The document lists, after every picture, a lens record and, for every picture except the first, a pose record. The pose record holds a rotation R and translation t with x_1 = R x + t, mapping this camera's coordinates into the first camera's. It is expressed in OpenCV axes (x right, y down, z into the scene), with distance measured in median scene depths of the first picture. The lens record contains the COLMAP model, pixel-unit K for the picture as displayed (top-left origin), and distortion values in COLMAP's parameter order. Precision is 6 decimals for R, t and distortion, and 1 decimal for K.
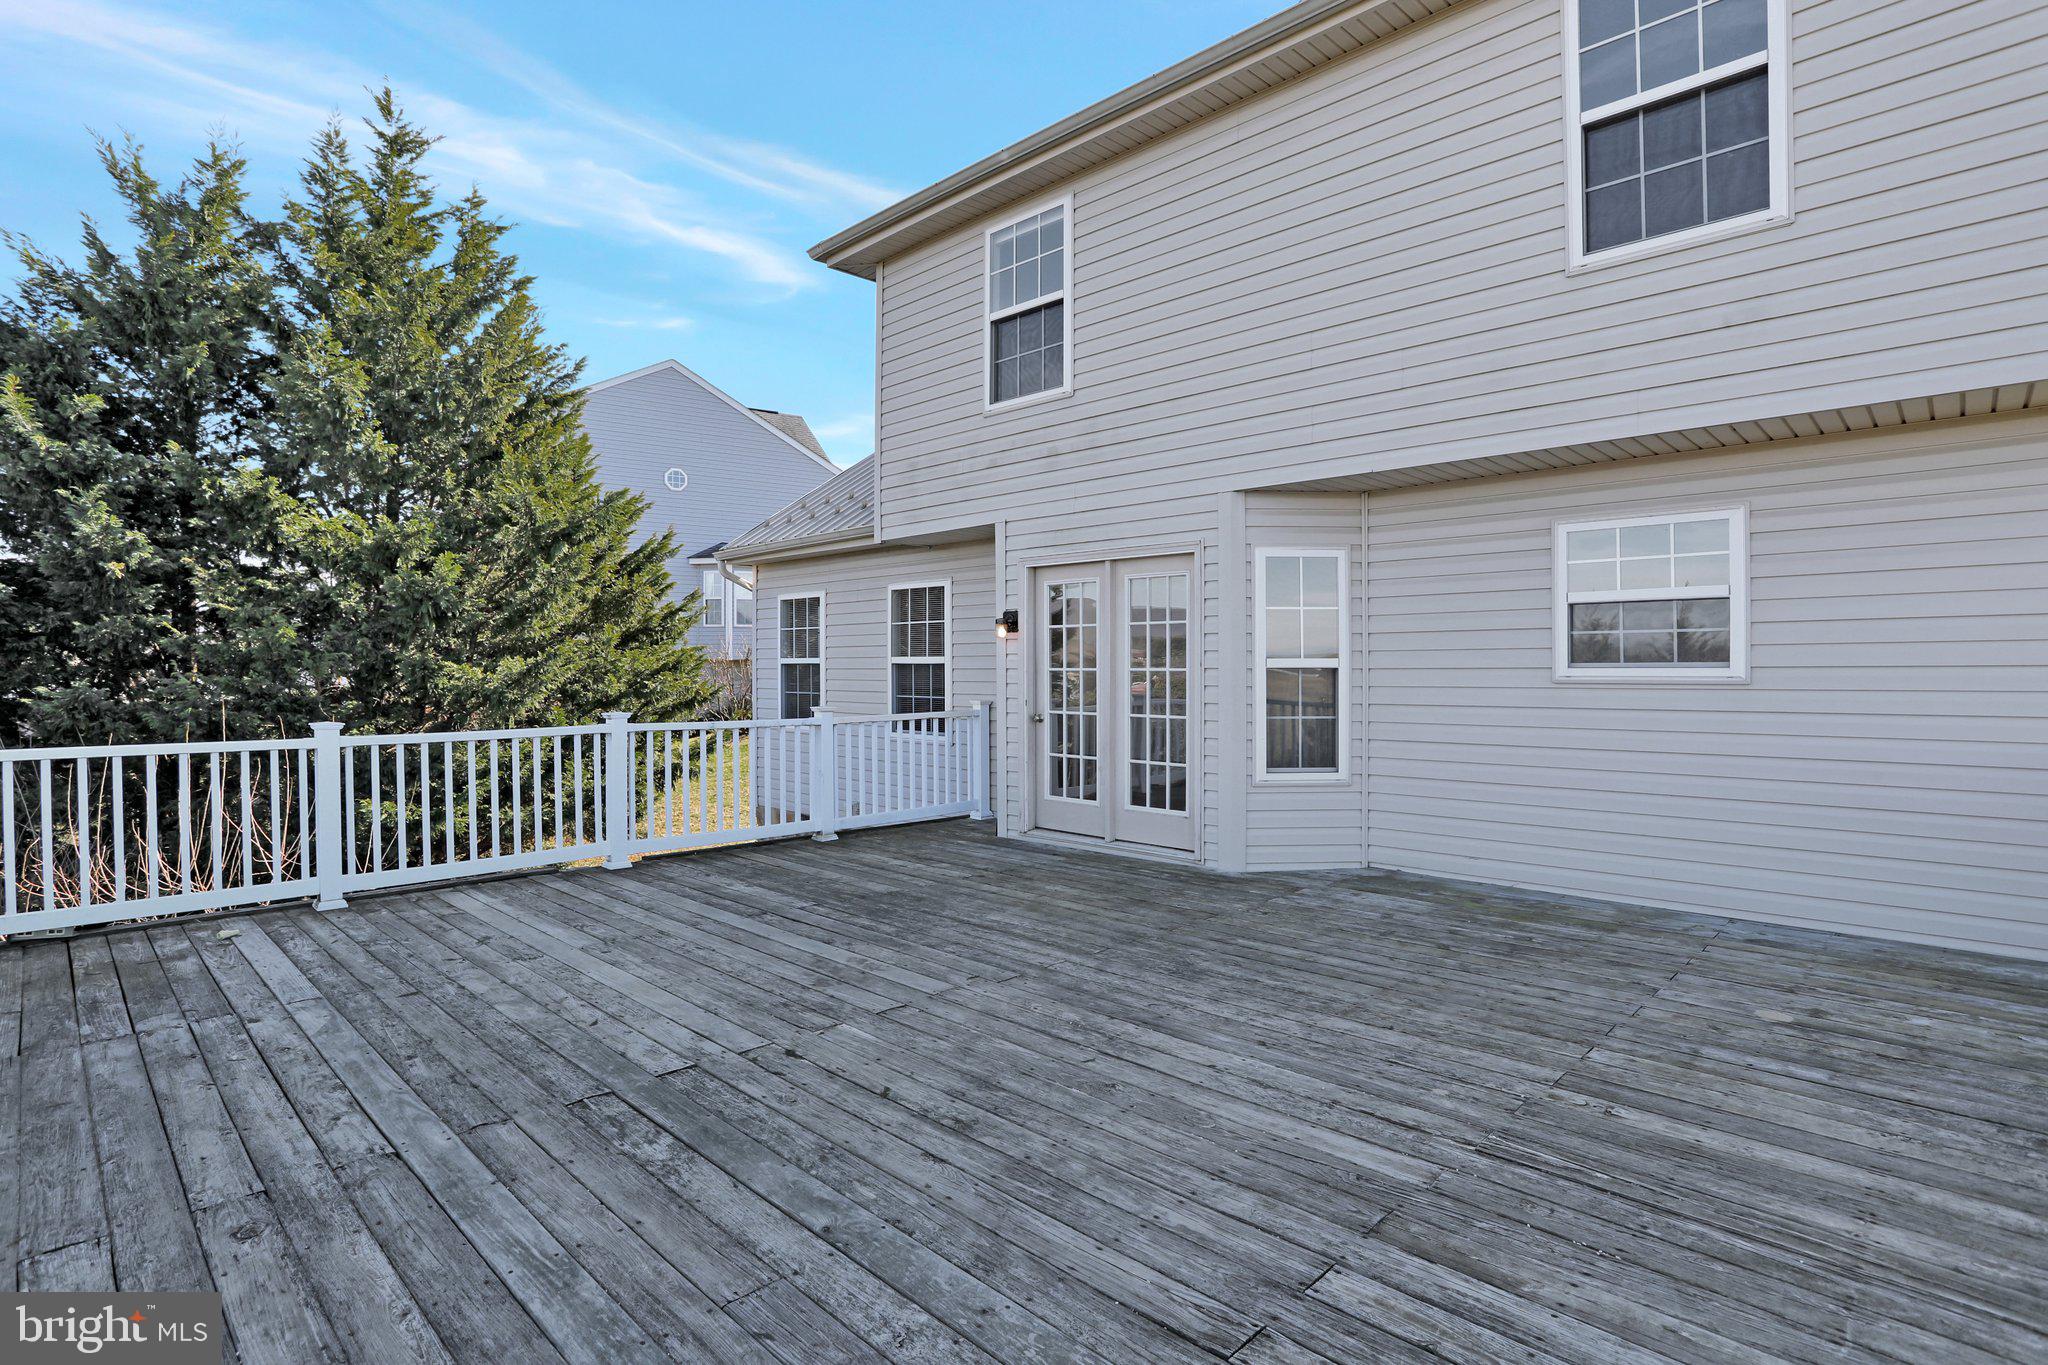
lens RADIAL K [[998.9, 0, 1017.8], [0, 998.9, 684.5], [0, 0, 1]] dist [-0.070957, 0.030365]
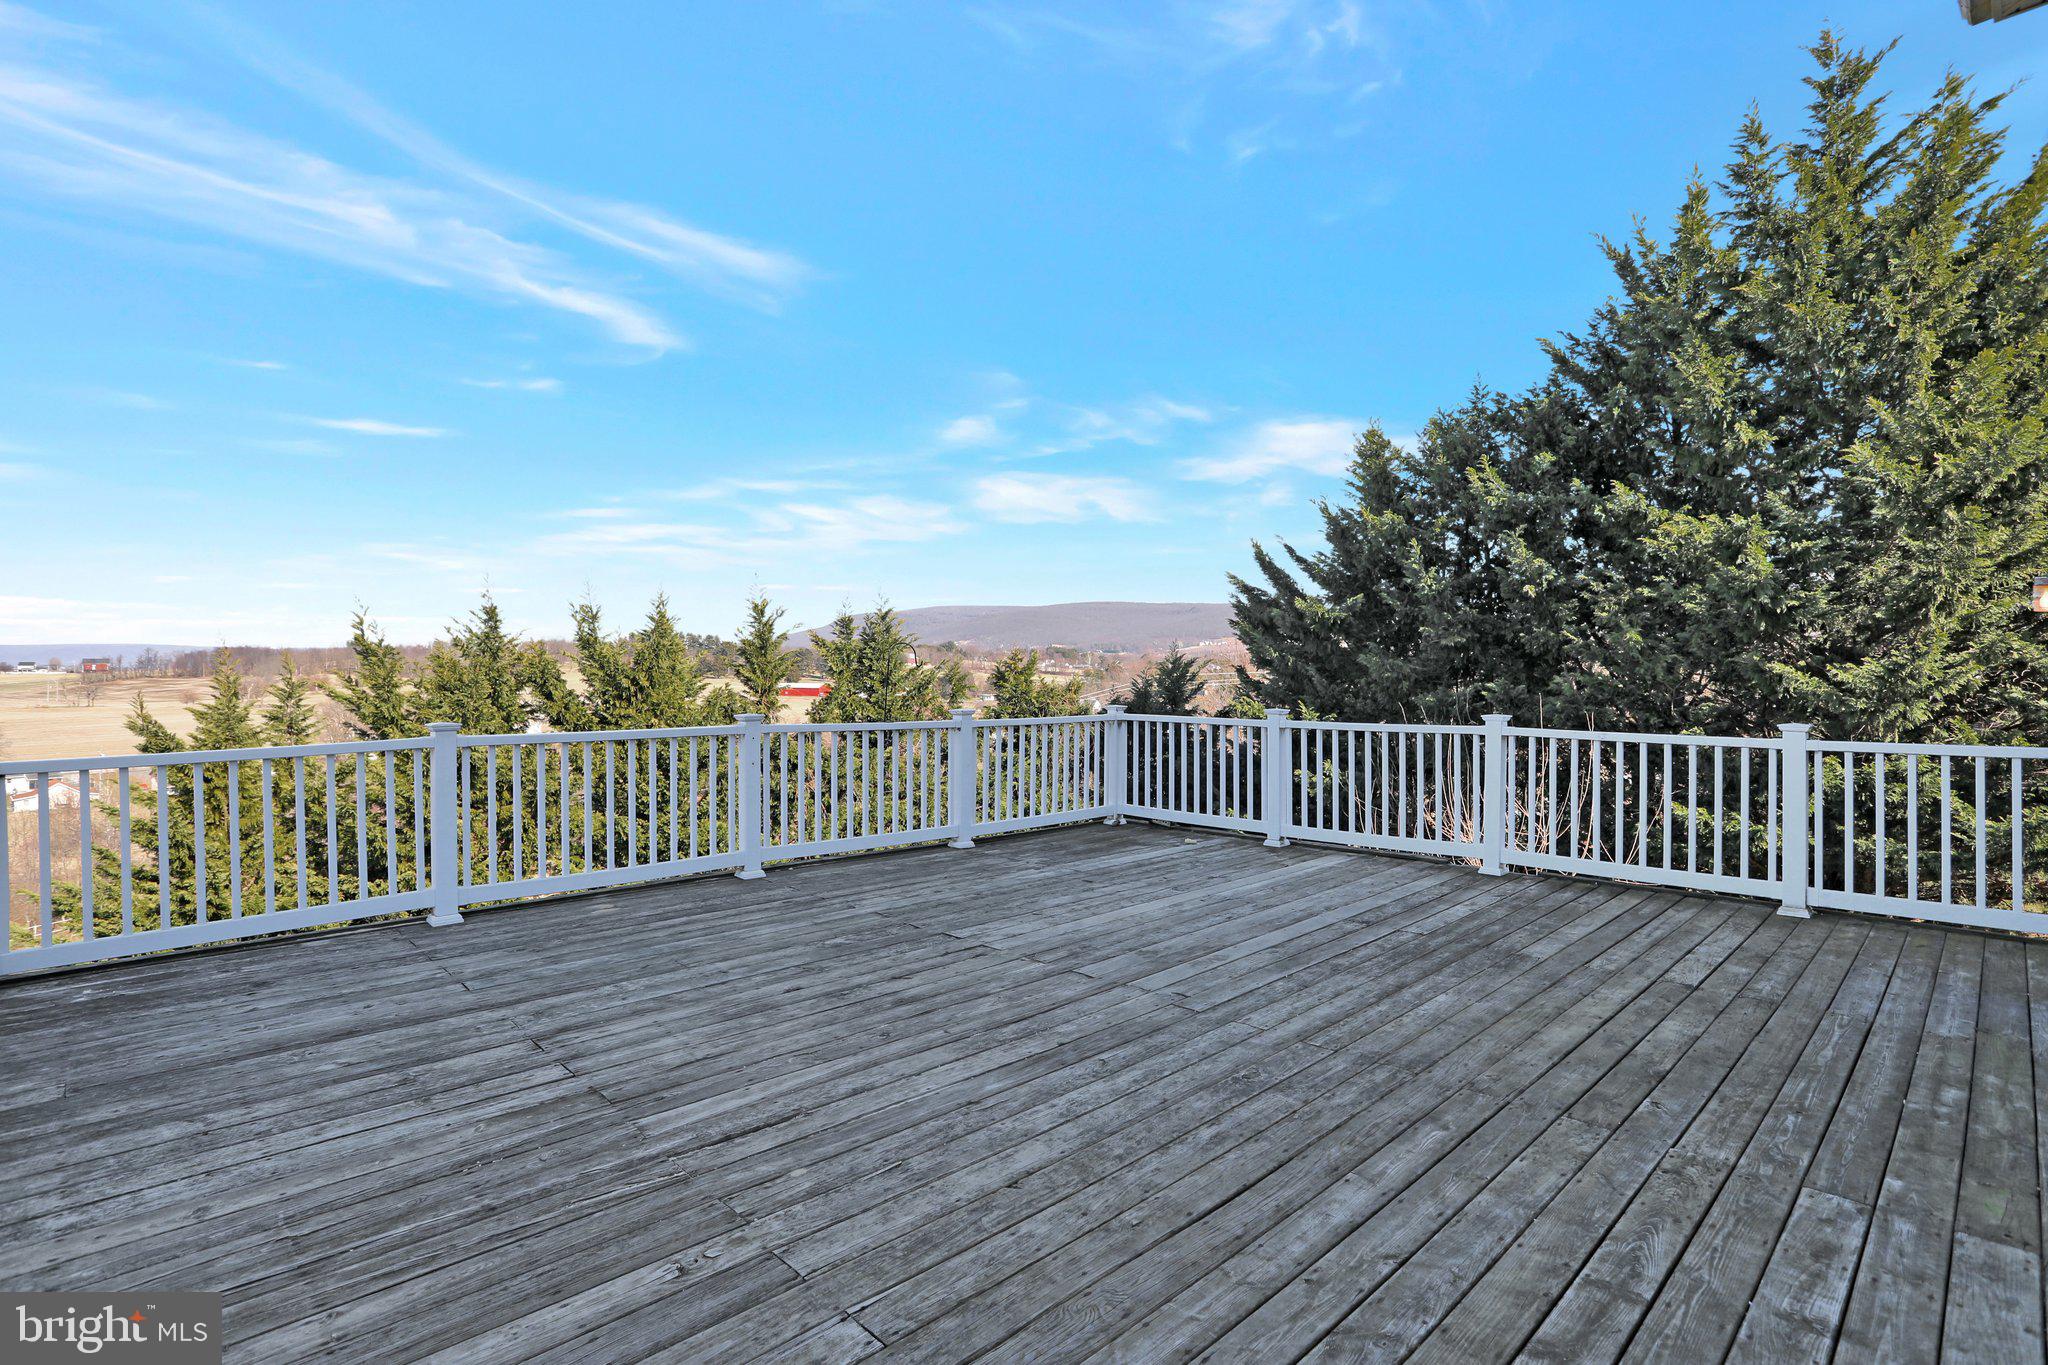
lens RADIAL K [[998.9, 0, 1017.8], [0, 998.9, 684.5], [0, 0, 1]] dist [-0.070957, 0.030365]
pose [[-0.014959, 0.013348, -0.999799, 0.965121], [-0.010995, 0.999848, 0.013513, -0.015974], [0.999828, 0.011195, -0.014810, 0.906394]]
